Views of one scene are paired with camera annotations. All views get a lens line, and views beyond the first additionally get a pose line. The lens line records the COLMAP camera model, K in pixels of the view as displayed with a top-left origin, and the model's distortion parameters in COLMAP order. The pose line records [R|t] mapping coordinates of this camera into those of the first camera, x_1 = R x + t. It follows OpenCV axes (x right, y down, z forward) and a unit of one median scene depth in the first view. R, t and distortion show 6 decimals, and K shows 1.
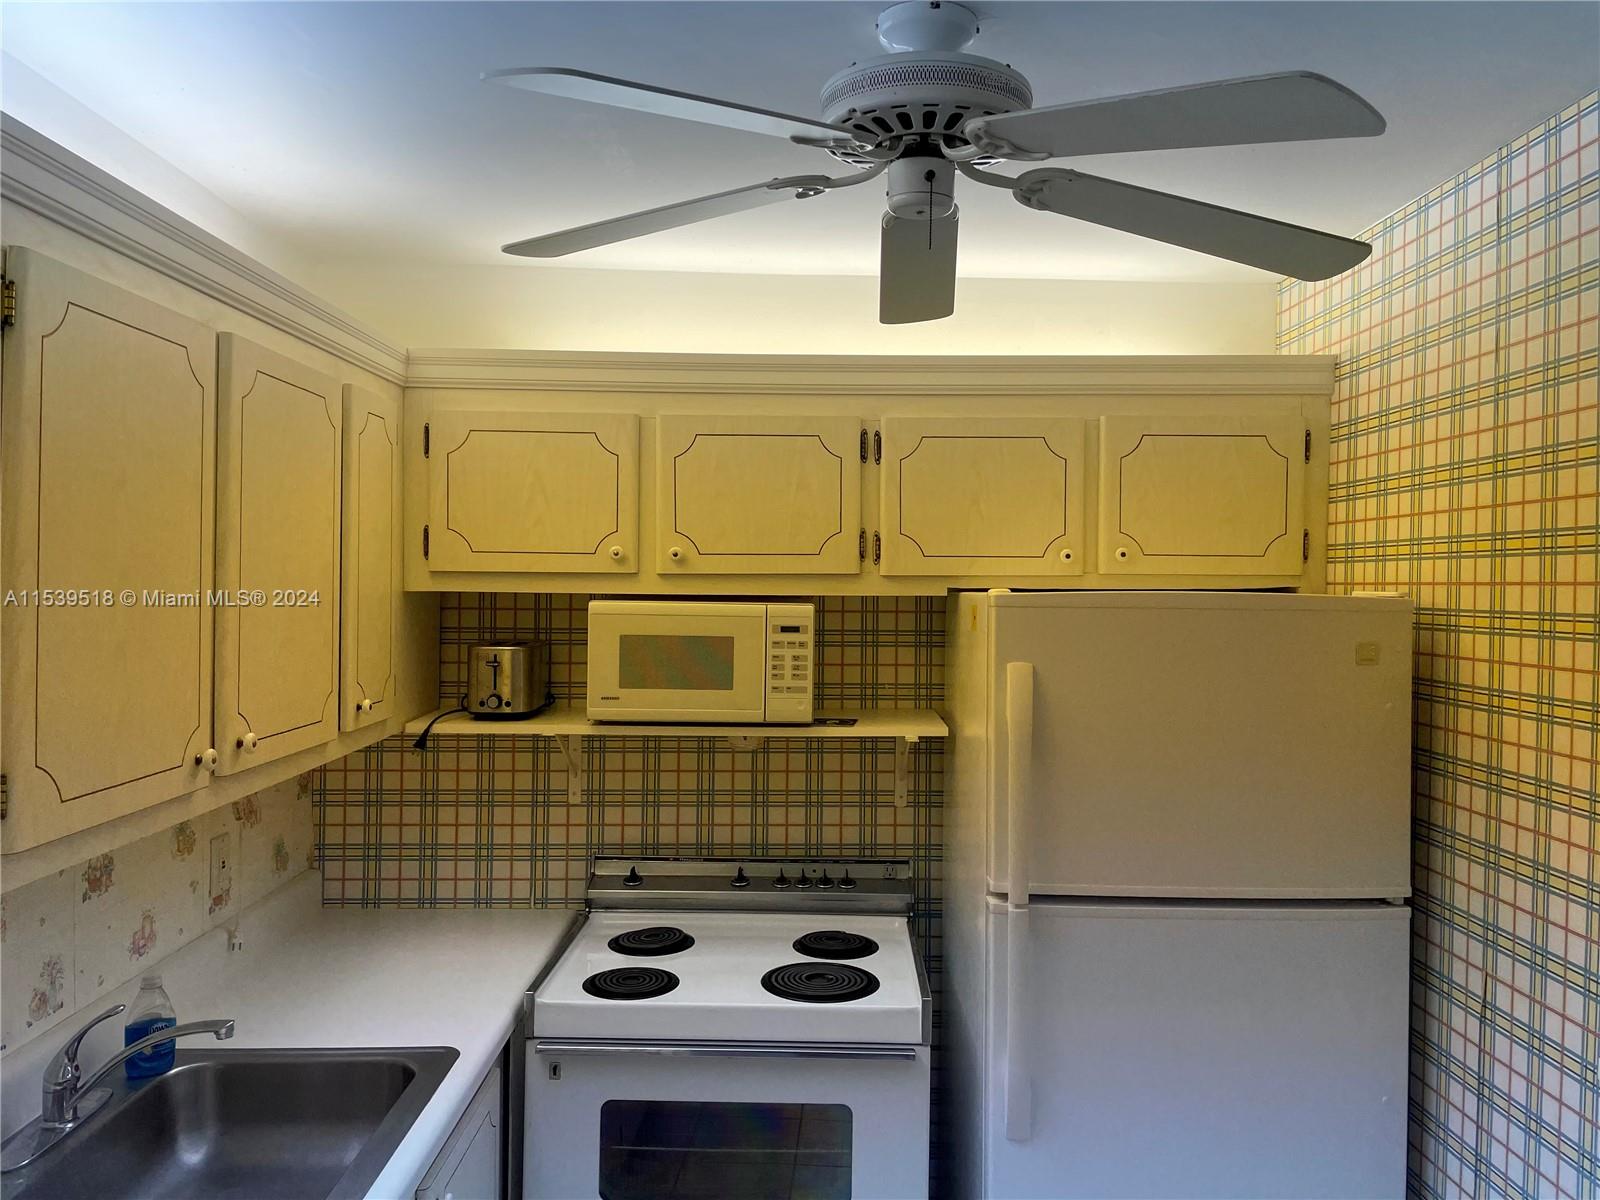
lens RADIAL K [[1168.6, 0, 806.0], [0, 1168.6, 580.5], [0, 0, 1]] dist [0.057873, -0.091702]
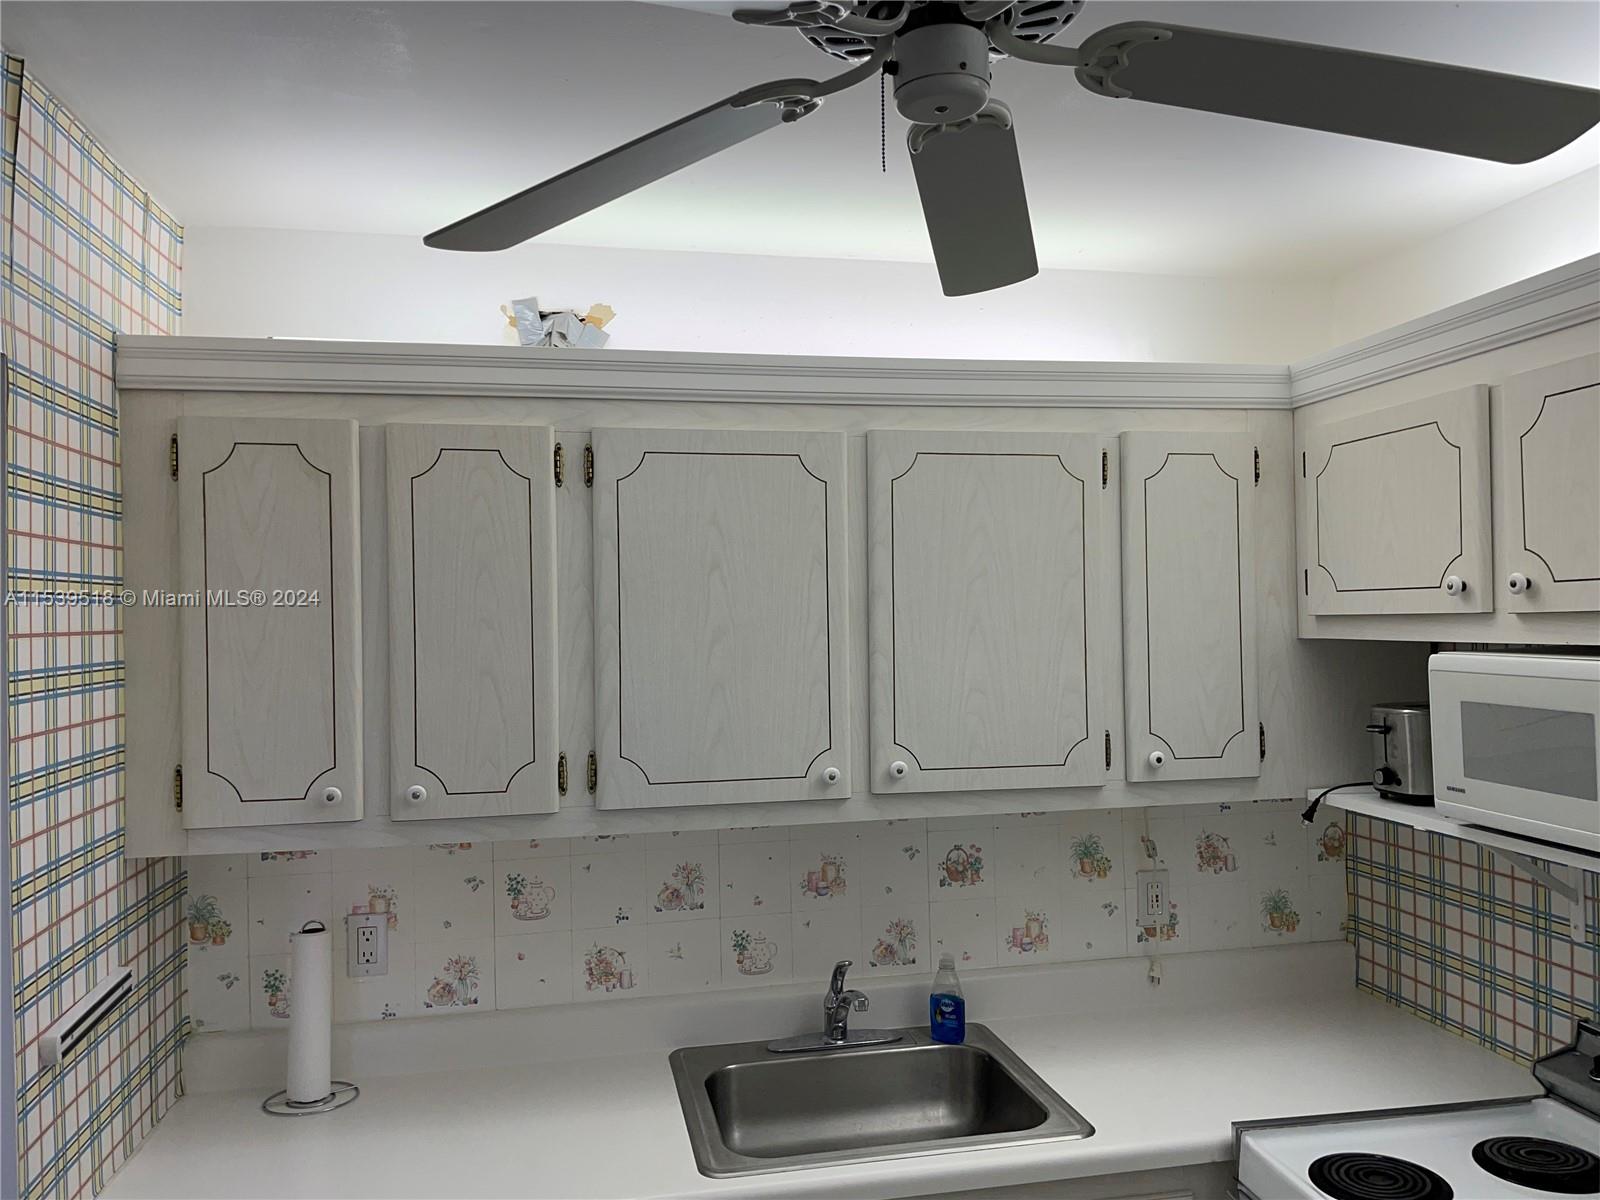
lens RADIAL K [[1168.6, 0, 806.0], [0, 1168.6, 580.5], [0, 0, 1]] dist [0.057873, -0.091702]
pose [[0.183946, -0.045666, -0.981875, 0.461802], [0.018830, 0.998901, -0.042930, -0.003173], [0.982756, -0.010592, 0.184604, 0.472072]]
